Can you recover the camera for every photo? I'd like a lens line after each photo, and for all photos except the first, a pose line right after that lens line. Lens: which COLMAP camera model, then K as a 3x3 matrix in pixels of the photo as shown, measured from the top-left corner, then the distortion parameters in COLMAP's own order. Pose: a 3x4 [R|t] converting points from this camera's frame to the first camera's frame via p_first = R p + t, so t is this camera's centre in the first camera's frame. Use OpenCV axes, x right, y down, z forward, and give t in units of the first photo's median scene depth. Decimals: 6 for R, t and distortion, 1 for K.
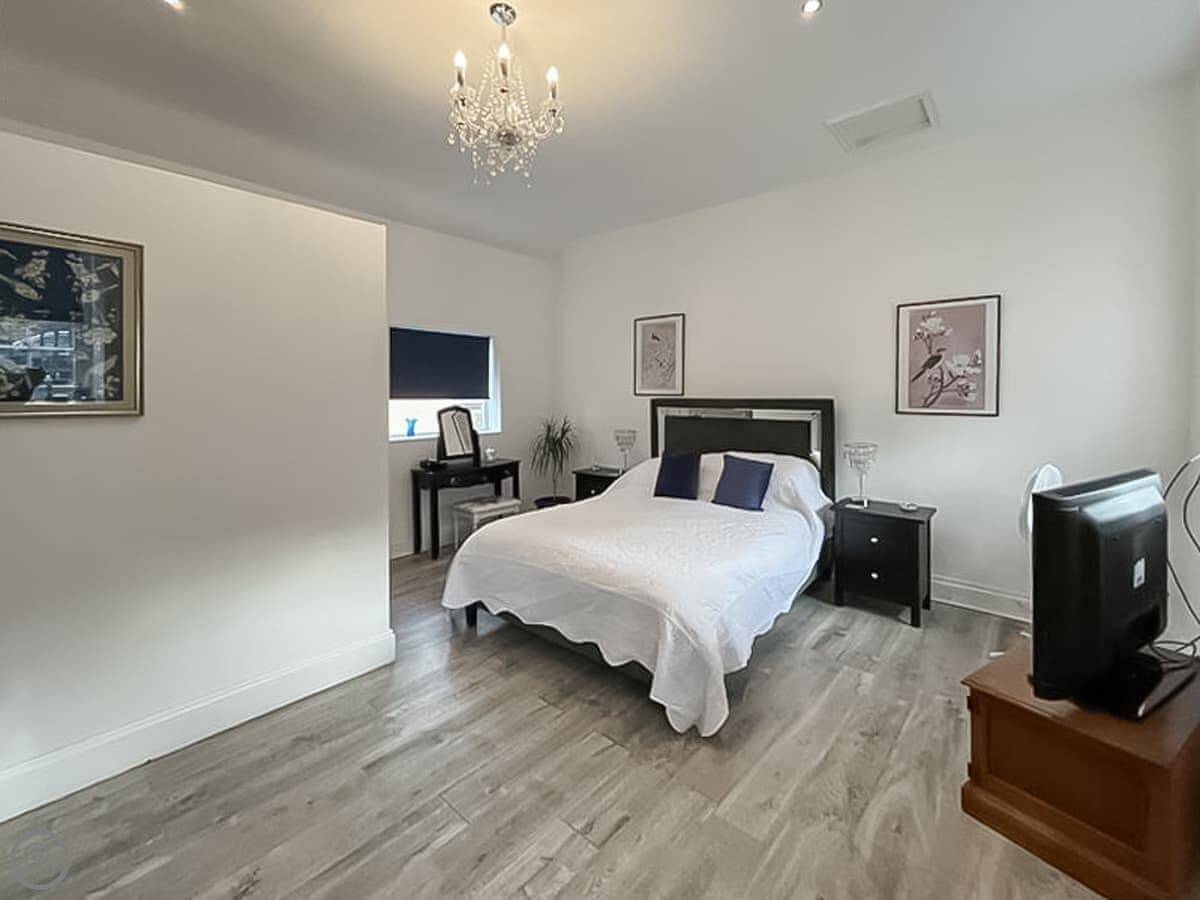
lens RADIAL K [[489.5, 0, 601.2], [0, 489.5, 414.5], [0, 0, 1]] dist [-0.001899, -0.000423]
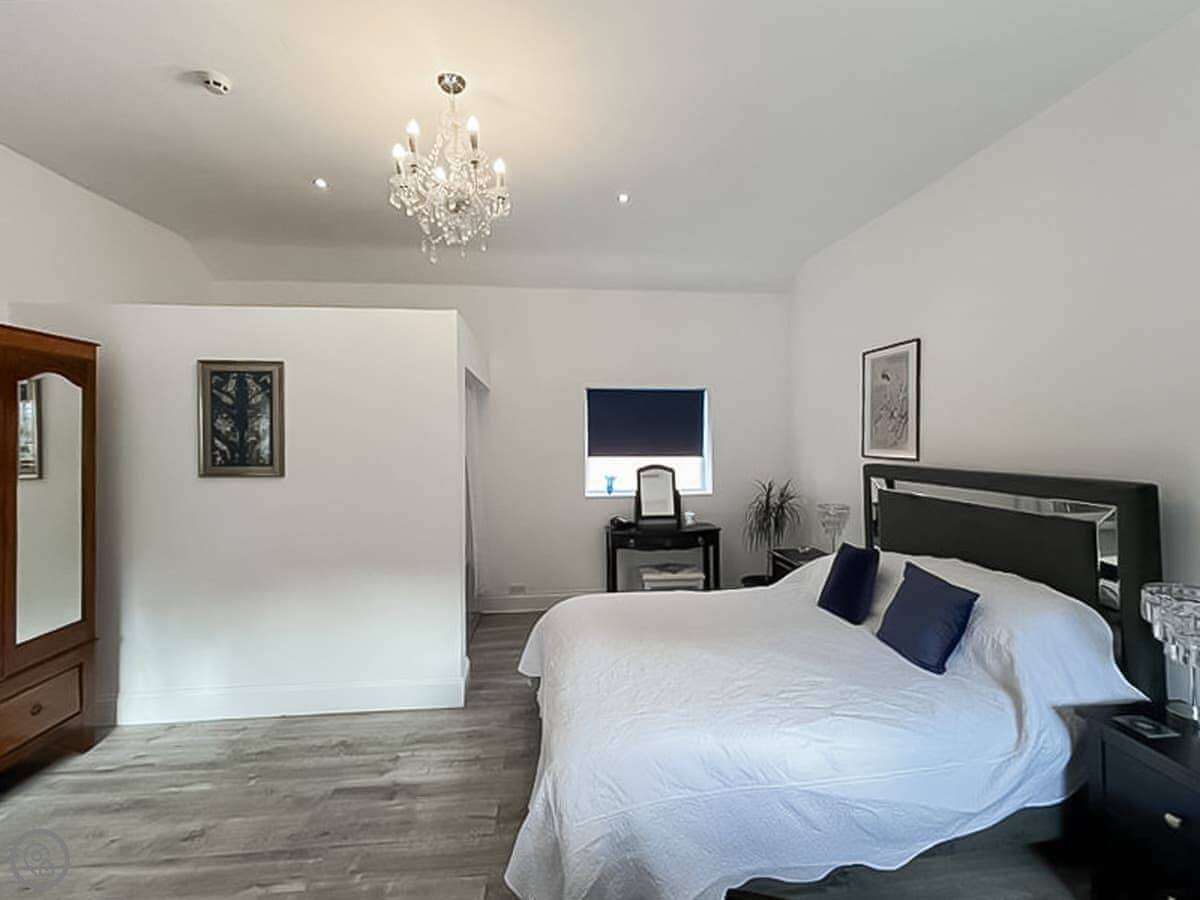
lens RADIAL K [[503.0, 0, 600.0], [0, 503.0, 450.0], [0, 0, 1]] dist [-0.000541, -0.000226]
pose [[0.740908, 0.014323, -0.671454, 0.309568], [-0.027455, 0.999583, -0.008973, -0.036207], [0.671046, 0.025083, 0.740992, 0.207380]]
